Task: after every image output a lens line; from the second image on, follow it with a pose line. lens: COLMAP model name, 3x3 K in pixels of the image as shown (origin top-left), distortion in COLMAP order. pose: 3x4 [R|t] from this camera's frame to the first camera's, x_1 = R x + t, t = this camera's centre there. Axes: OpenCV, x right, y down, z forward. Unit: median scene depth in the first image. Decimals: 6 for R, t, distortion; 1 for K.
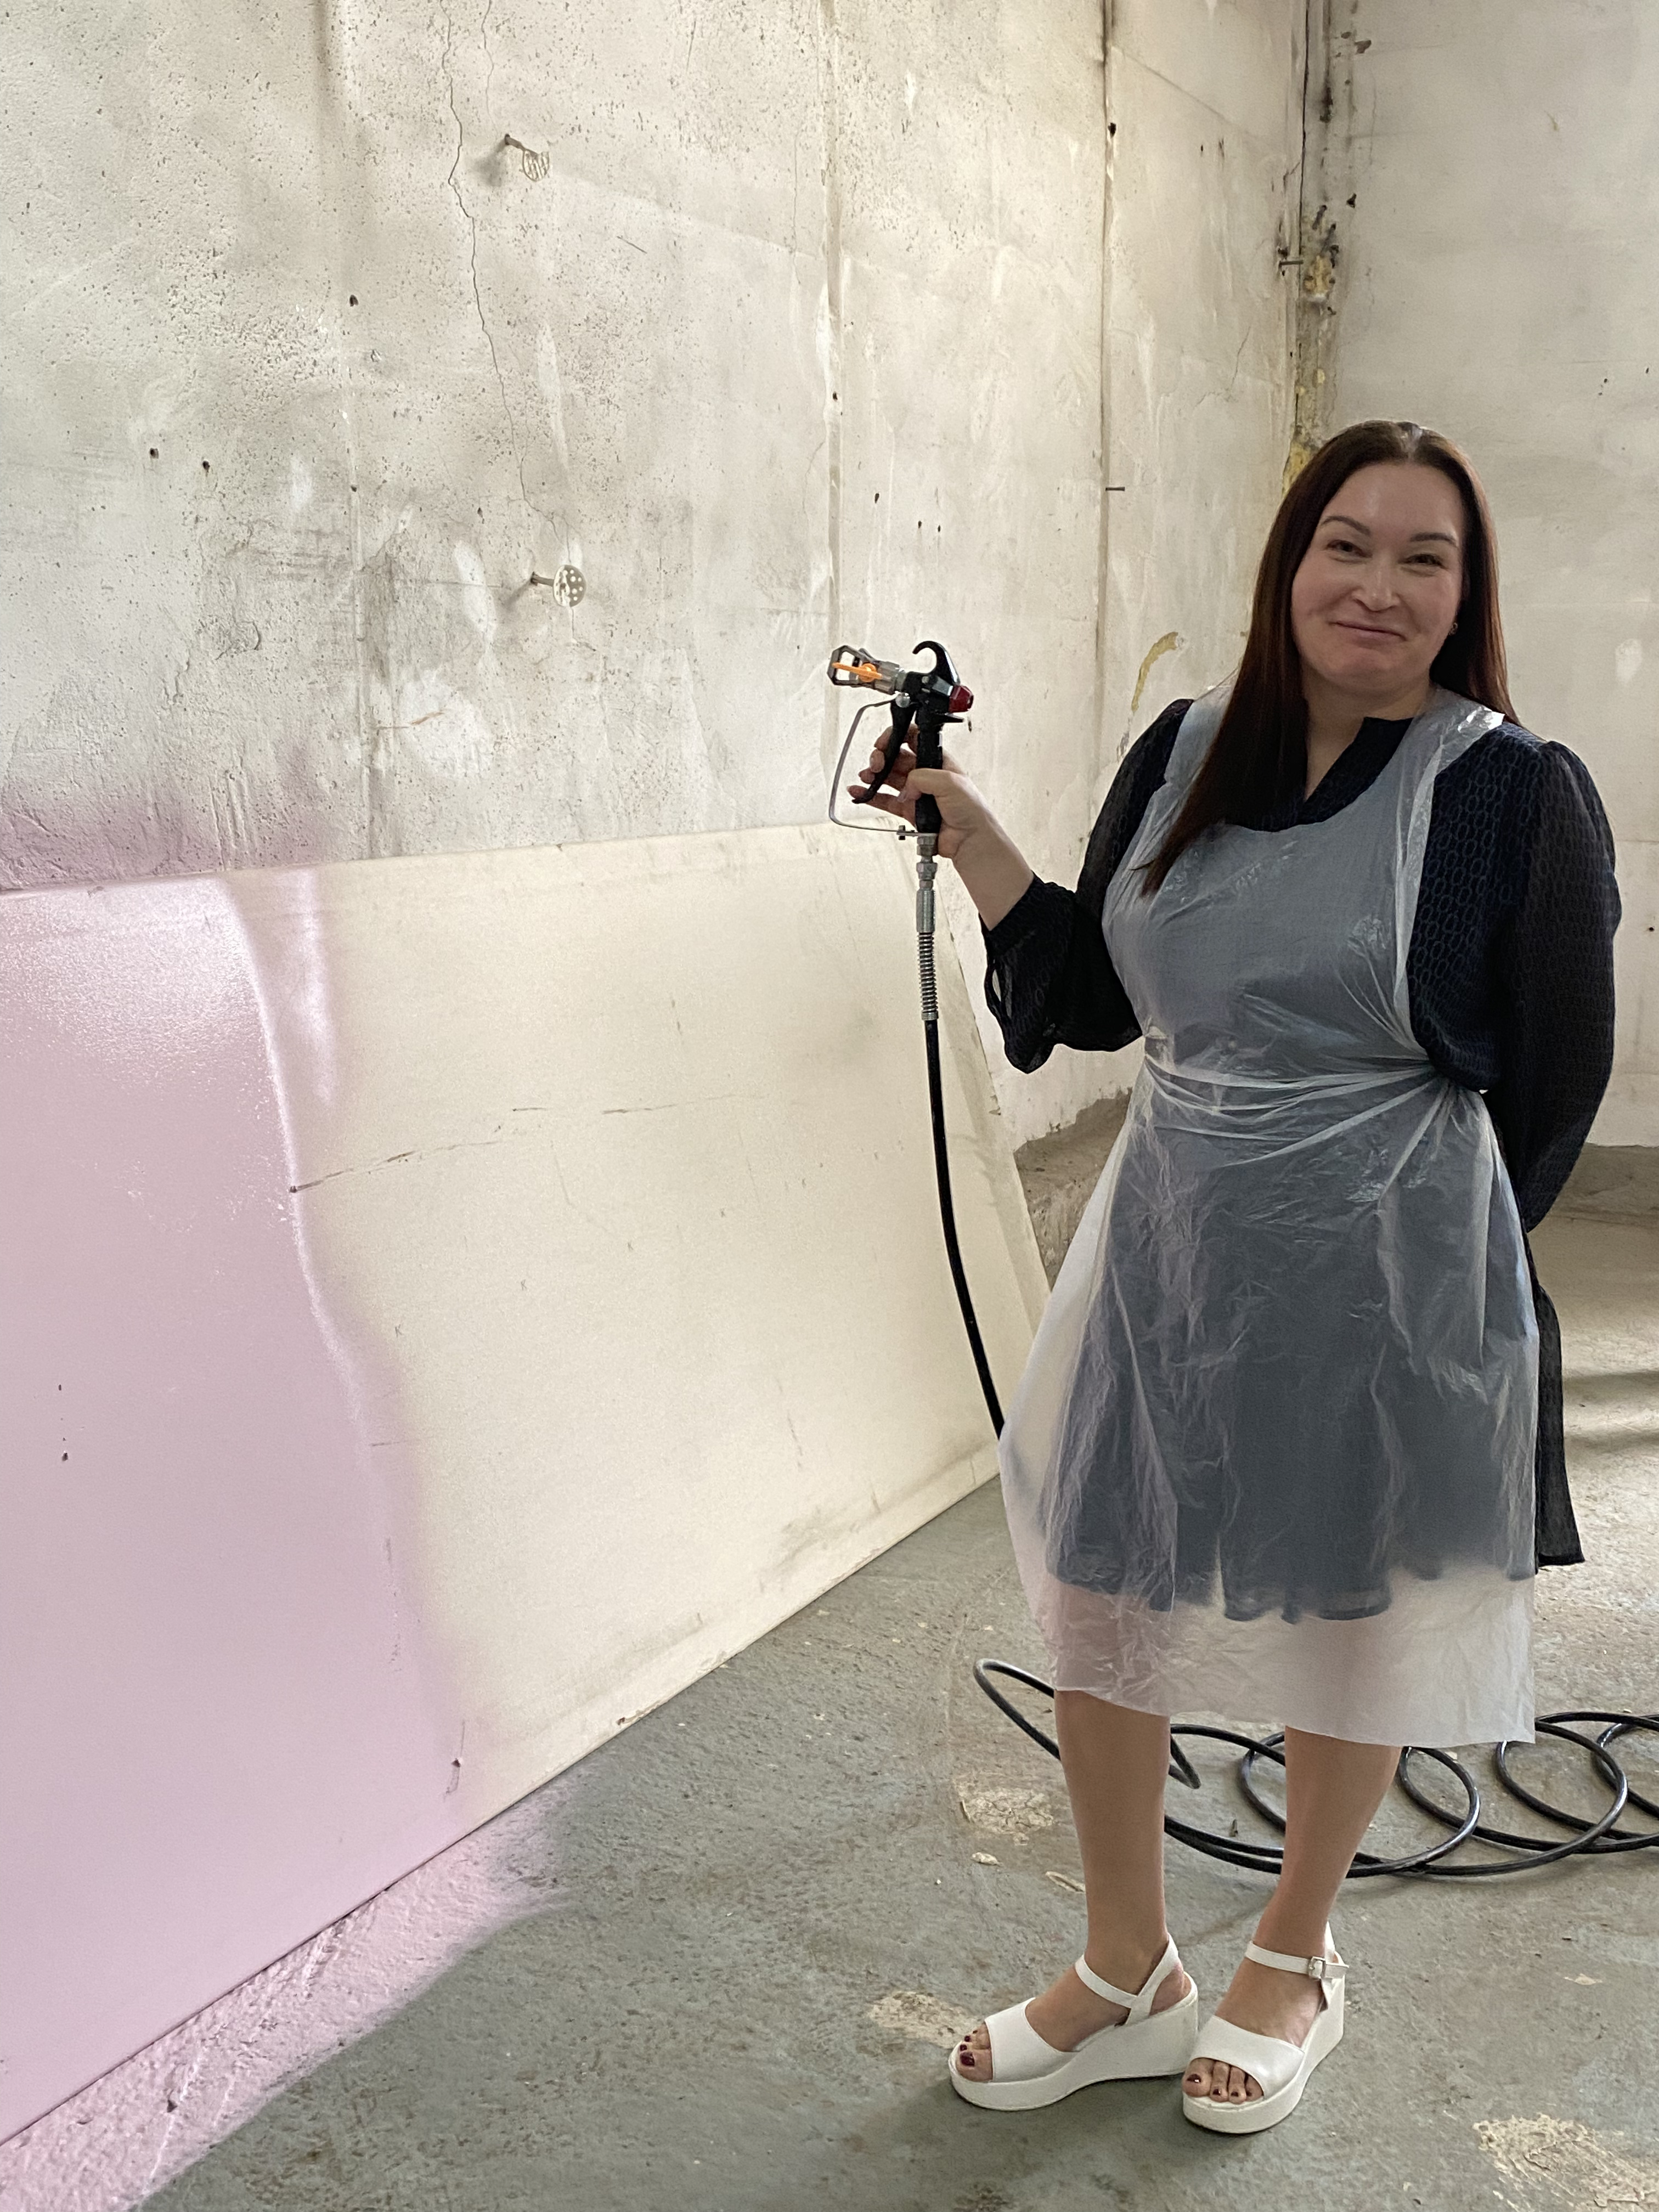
lens RADIAL K [[2216.3, 0, 811.5], [0, 2216.3, 1110.9], [0, 0, 1]] dist [-0.006668, 0.000000]
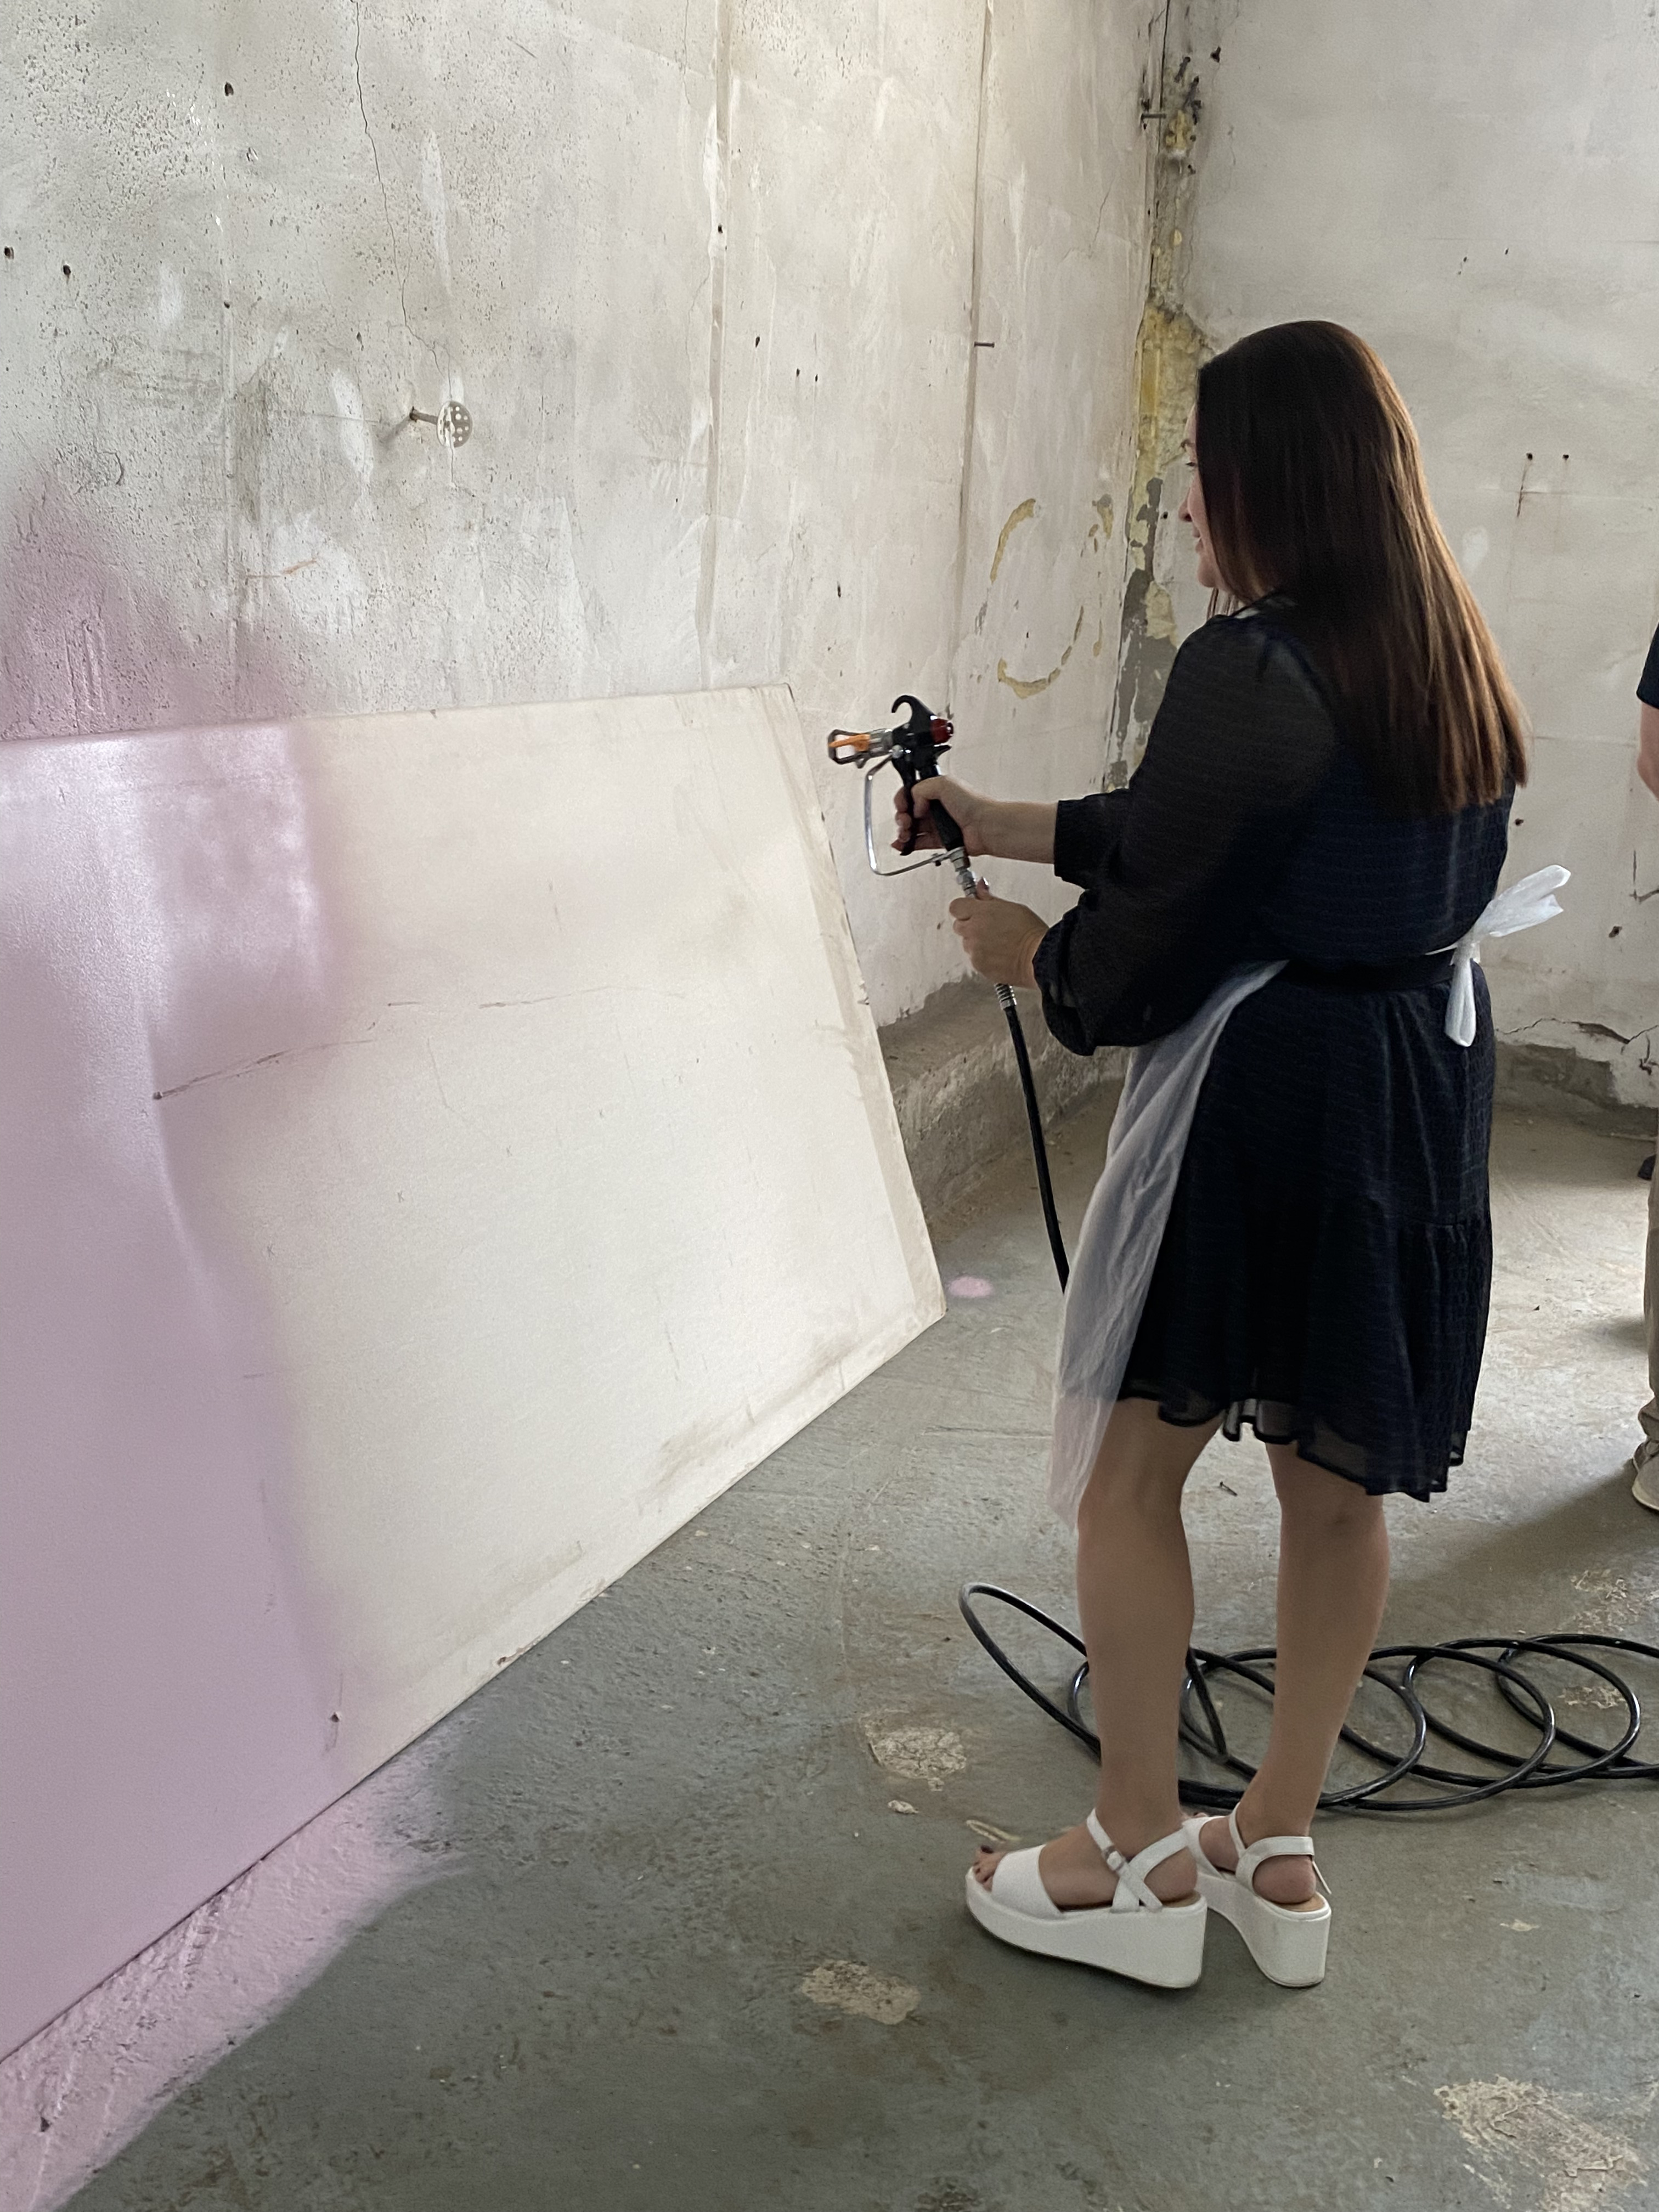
lens RADIAL K [[2216.3, 0, 821.0], [0, 2216.3, 1080.3], [0, 0, 1]] dist [-0.006668, 0.000000]
pose [[0.992828, 0.016390, 0.118419, -0.064817], [-0.022858, 0.998308, 0.053471, -0.021426], [-0.117342, -0.055794, 0.991523, 0.068438]]
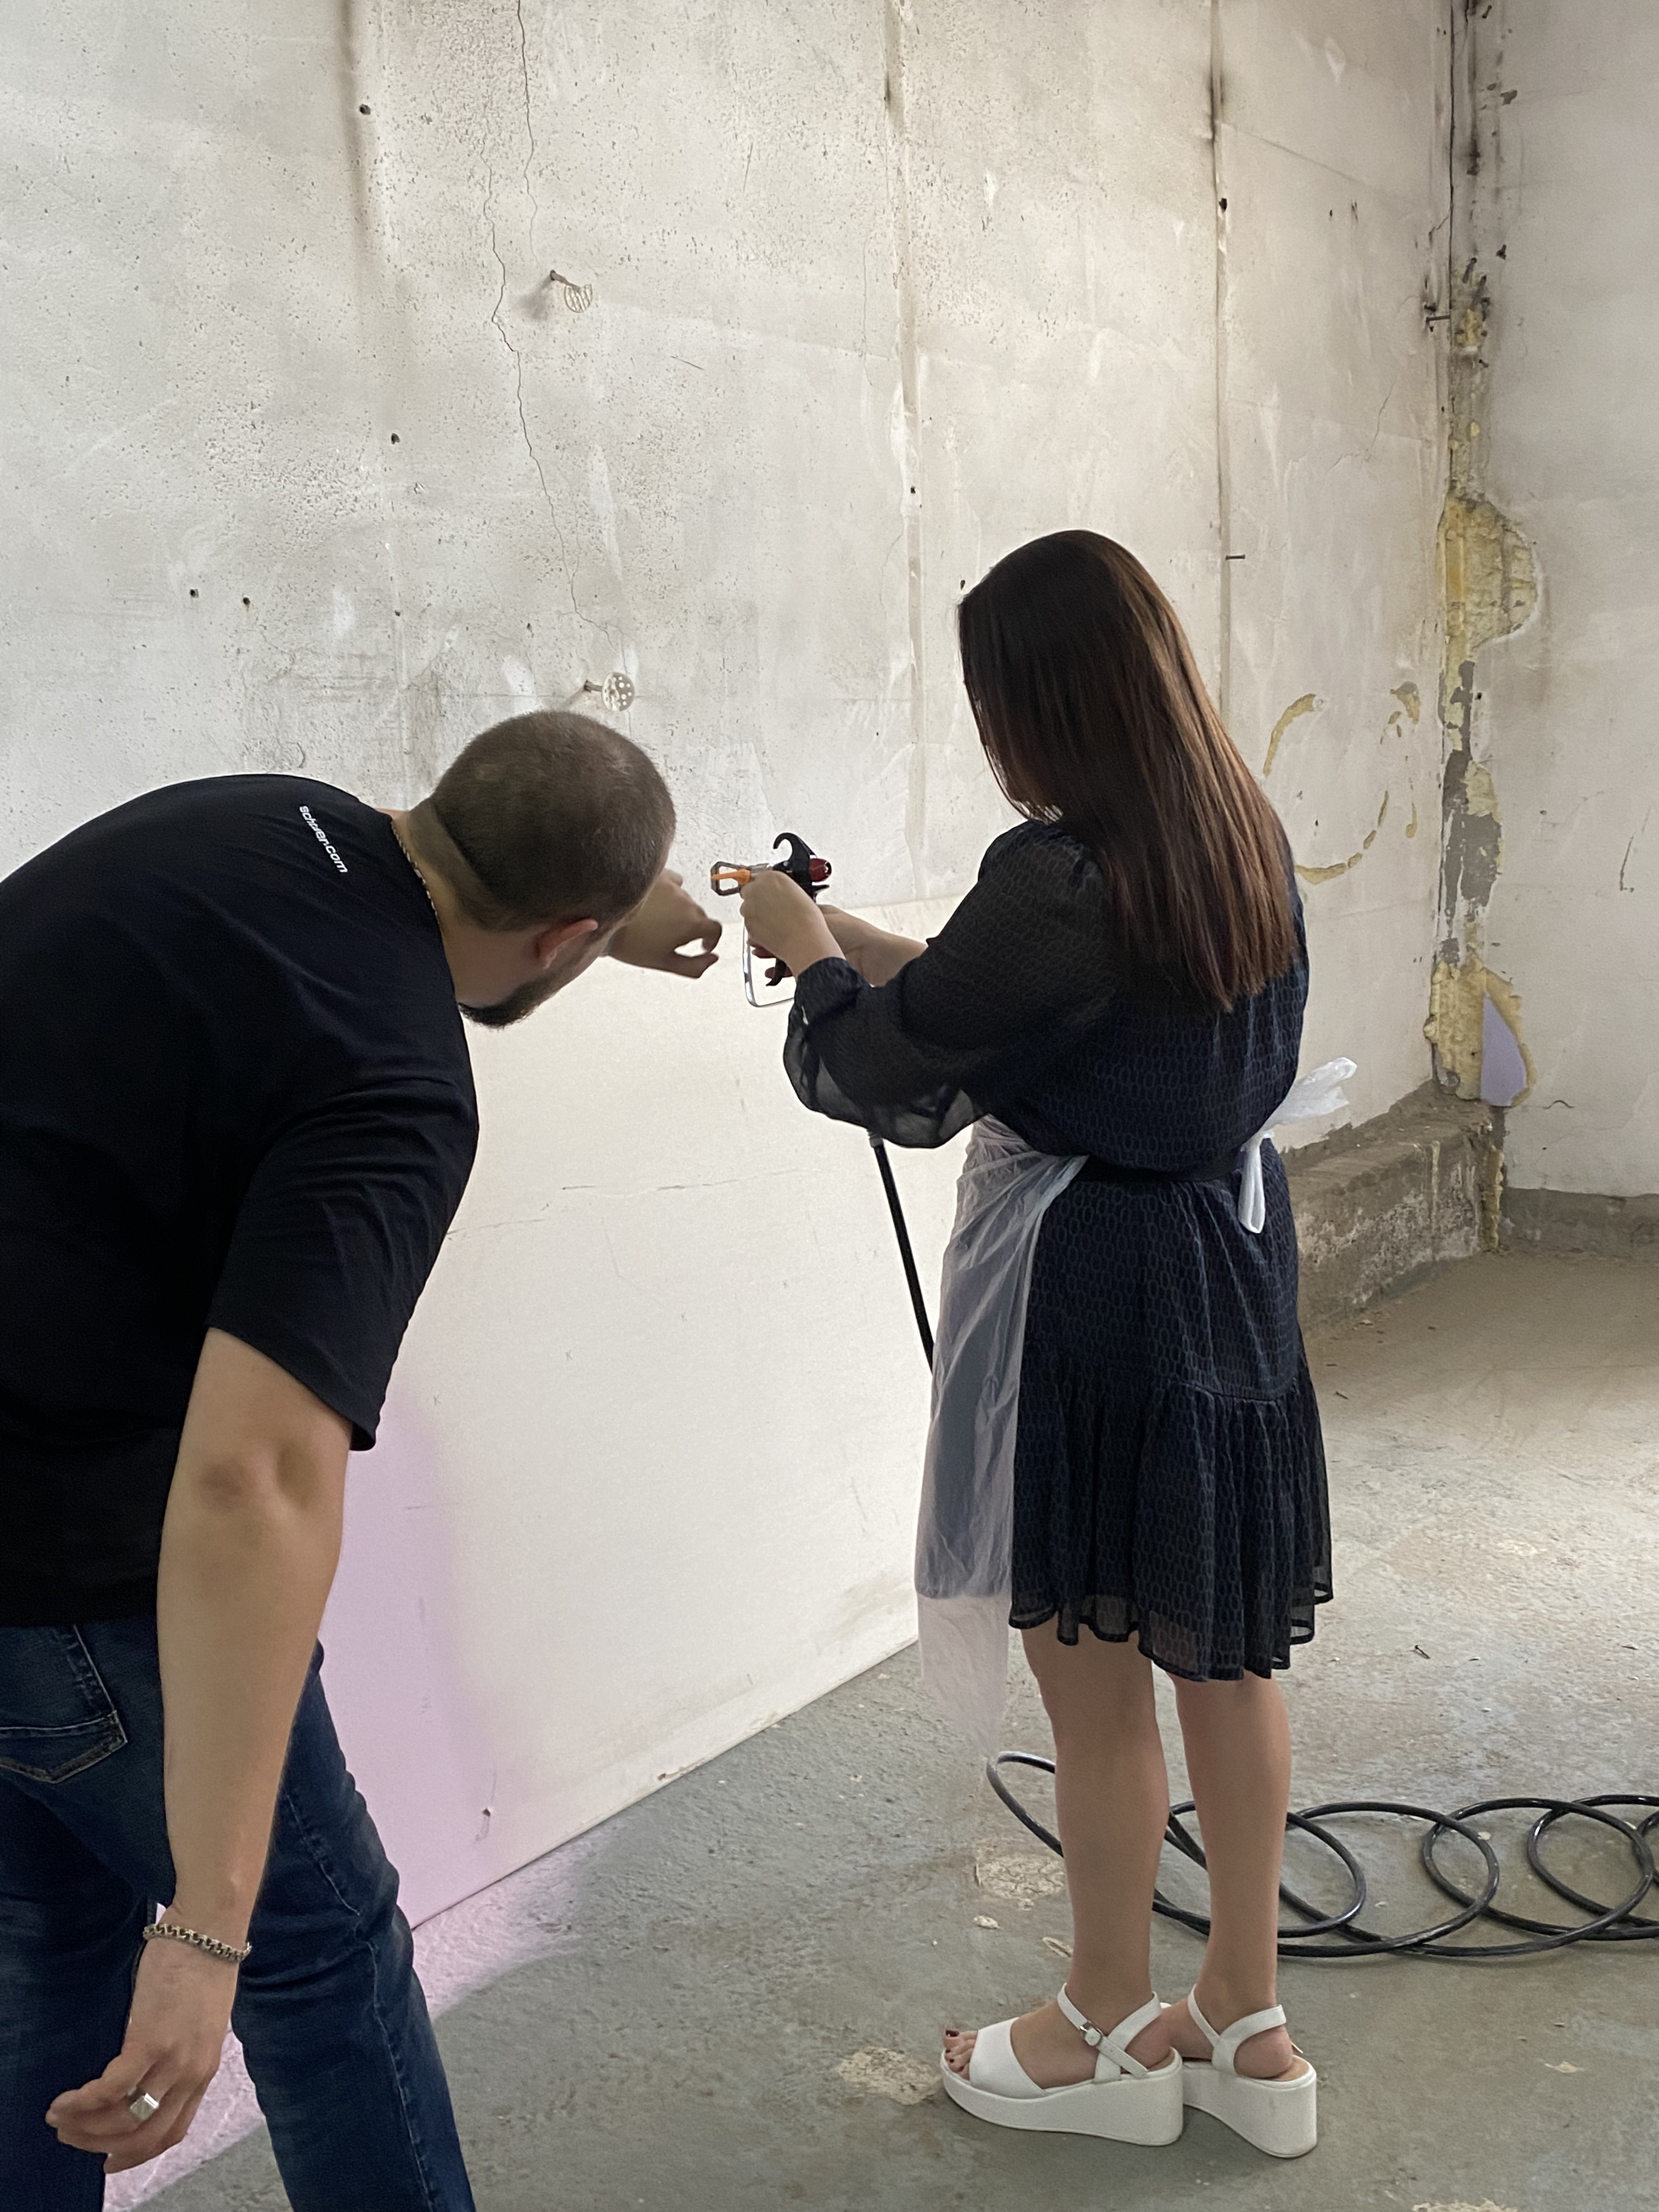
lens RADIAL K [[2216.3, 0, 798.3], [0, 2216.3, 1121.1], [0, 0, 1]] dist [-0.006668, 0.000000]
pose [[0.990322, -0.012211, -0.138254, 0.121599], [0.009453, 0.999743, -0.020585, -0.010472], [0.138469, 0.019079, 0.990183, -0.027771]]
